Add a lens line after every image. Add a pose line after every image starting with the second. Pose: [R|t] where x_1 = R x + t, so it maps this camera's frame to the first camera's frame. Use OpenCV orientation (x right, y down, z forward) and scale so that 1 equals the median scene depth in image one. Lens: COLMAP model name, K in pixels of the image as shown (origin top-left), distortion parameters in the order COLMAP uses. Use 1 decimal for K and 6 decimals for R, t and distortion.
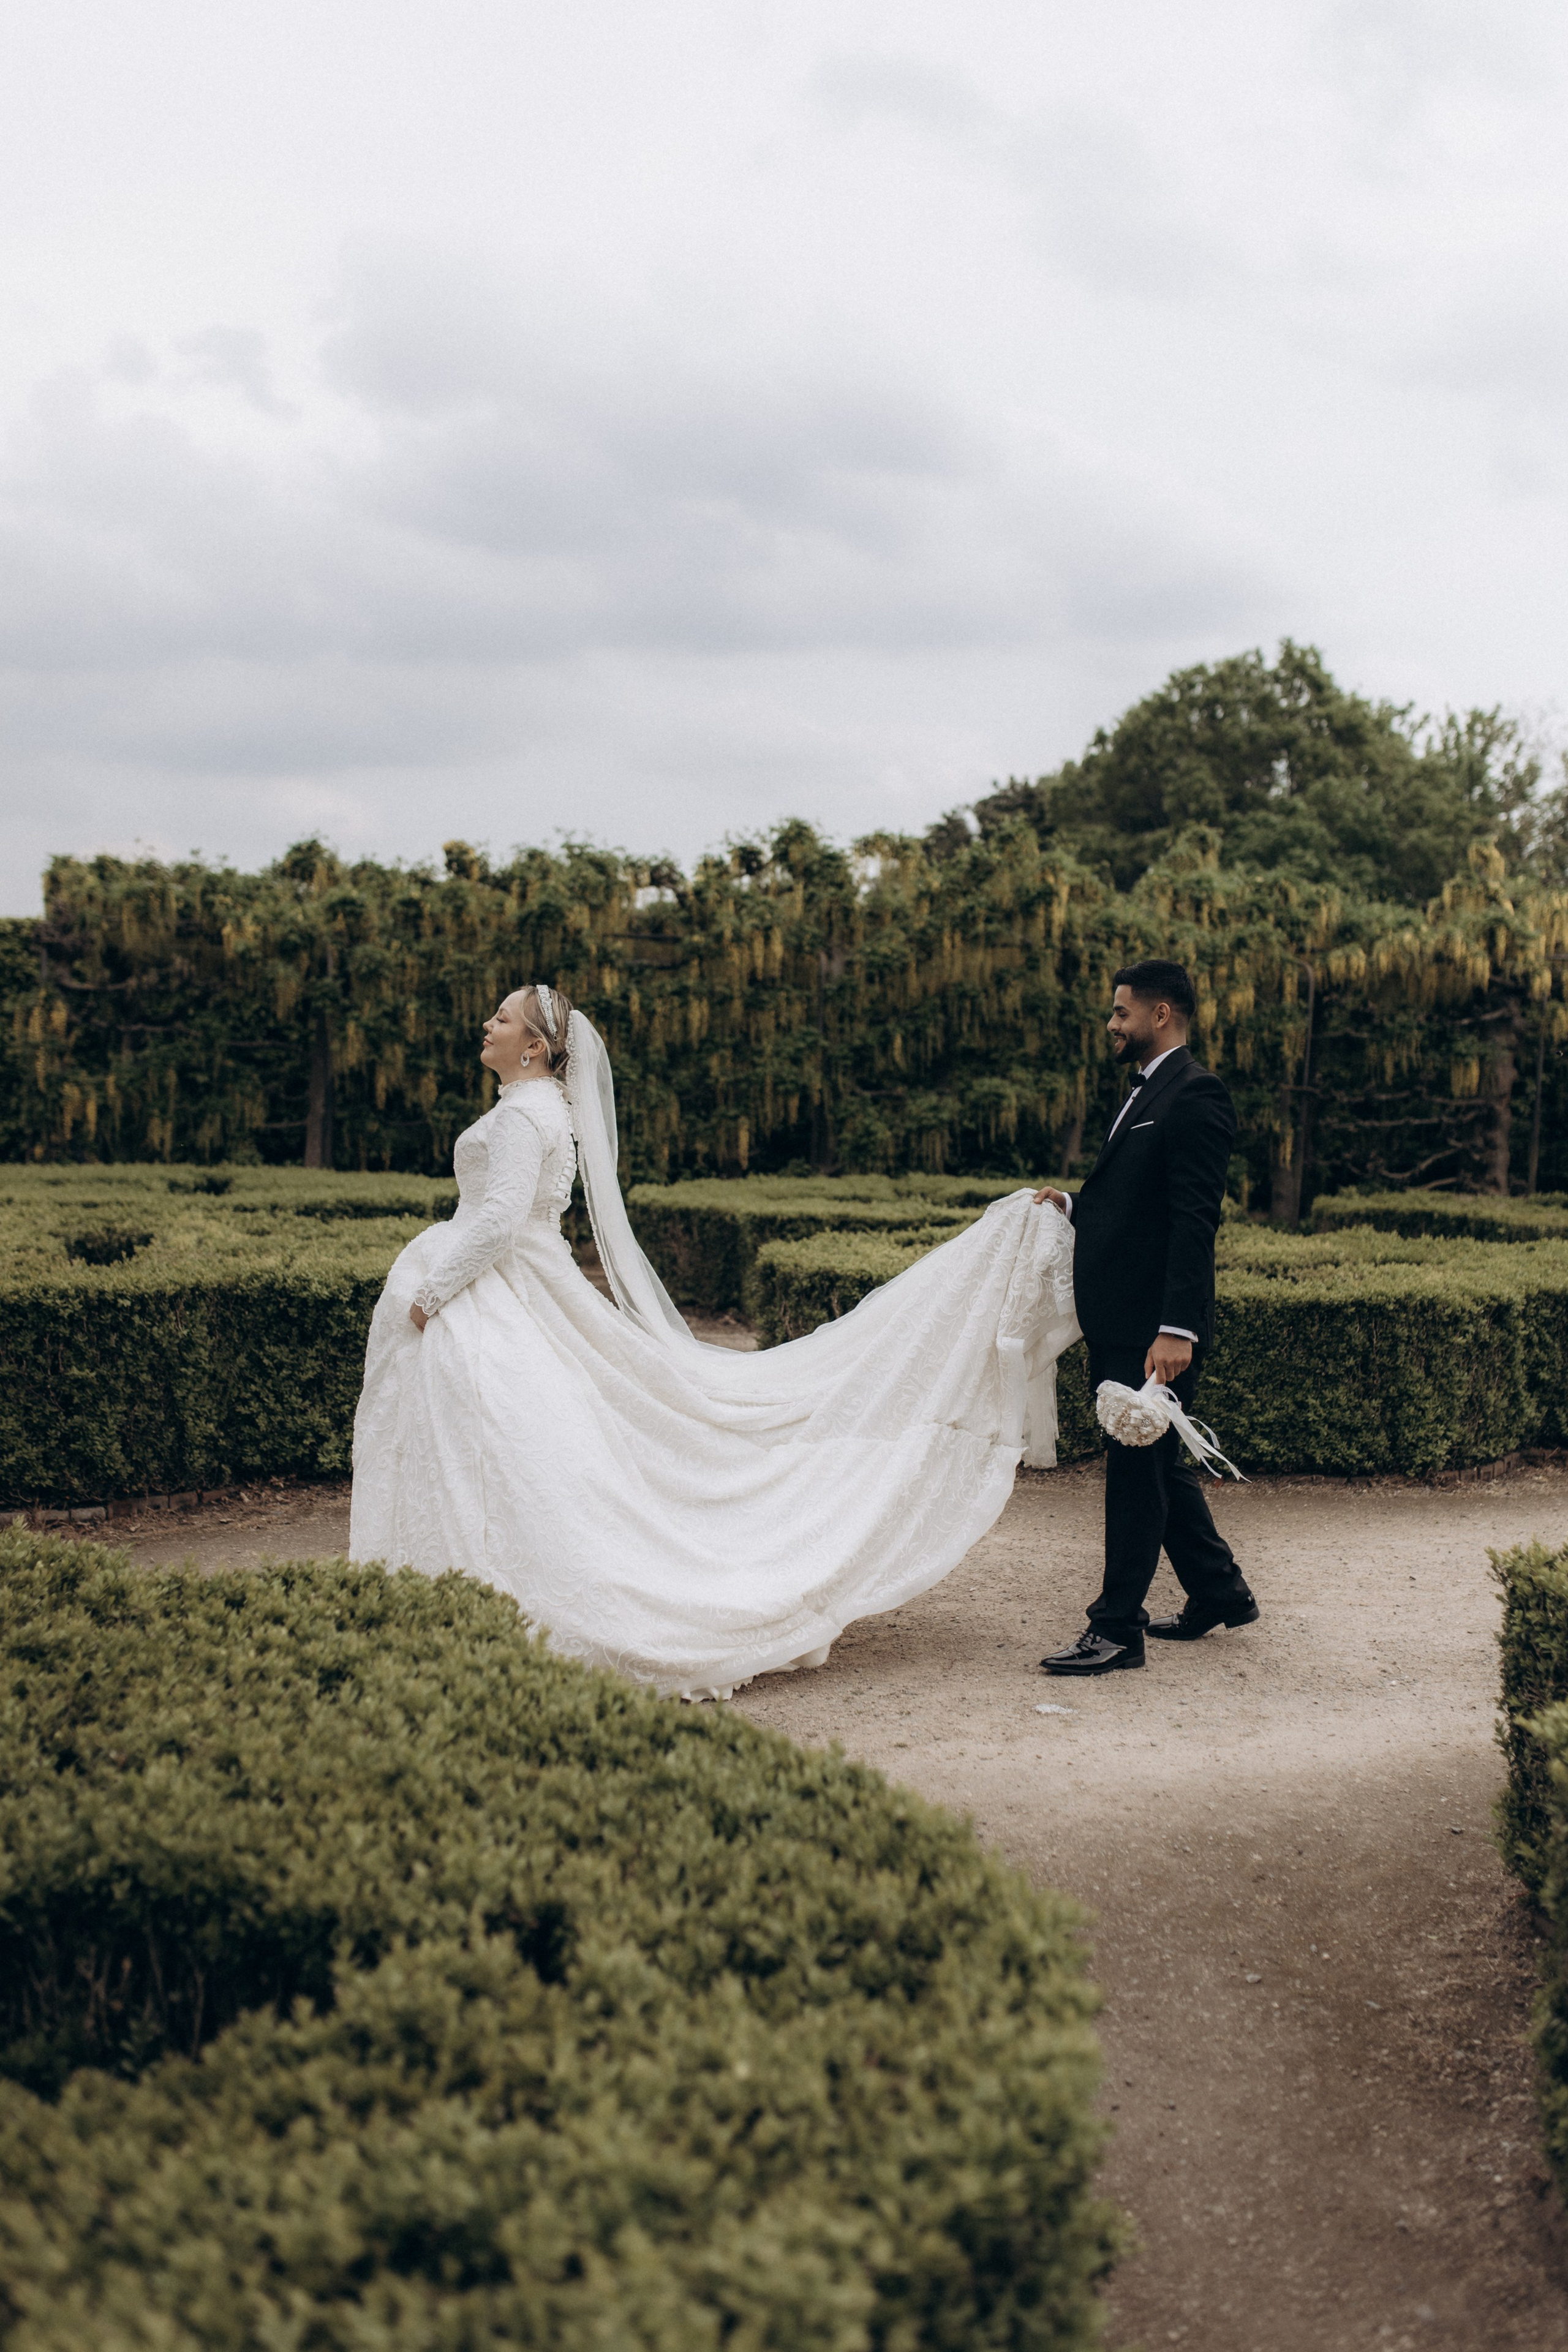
lens RADIAL K [[2191.5, 0, 783.0], [0, 2191.5, 1171.0], [0, 0, 1]] dist [-0.025263, 0.000000]
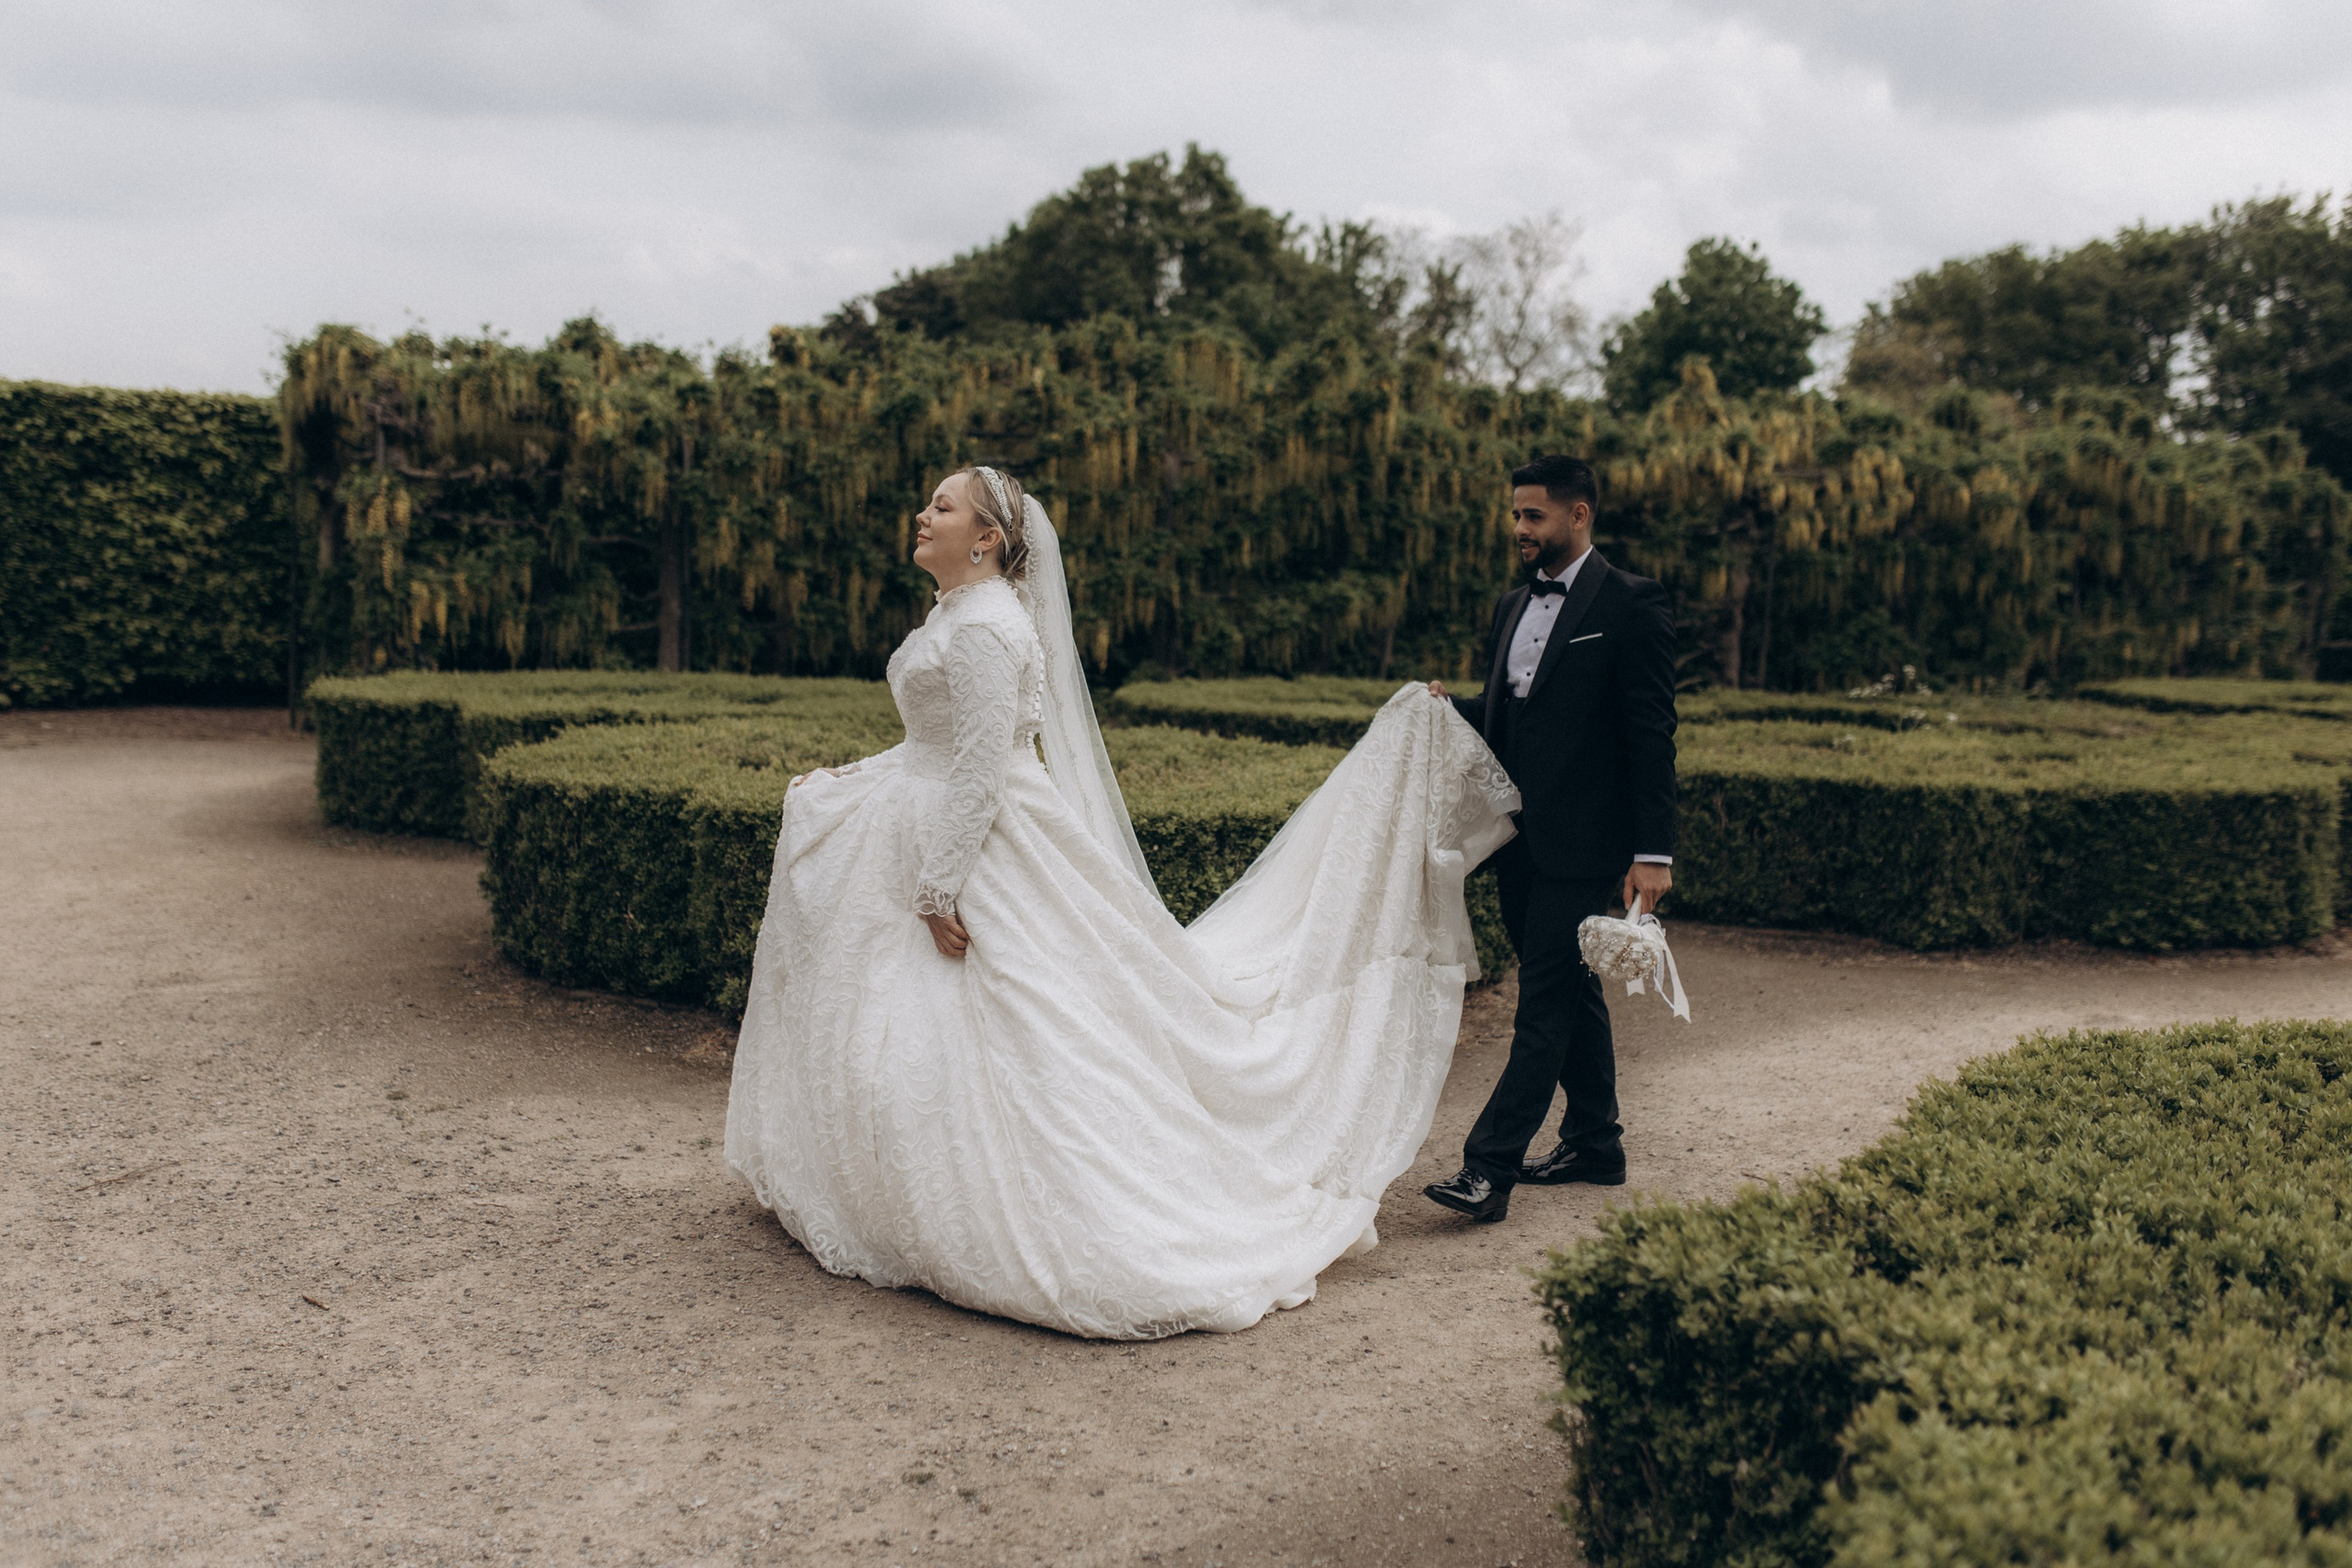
lens RADIAL K [[2191.2, 0, 1175.0], [0, 2191.2, 788.1], [0, 0, 1]] dist [-0.025263, 0.000000]
pose [[0.959417, -0.019833, 0.281294, -0.266603], [0.004110, 0.998401, 0.056375, -0.003992], [-0.281963, -0.052931, 0.957964, 0.037338]]
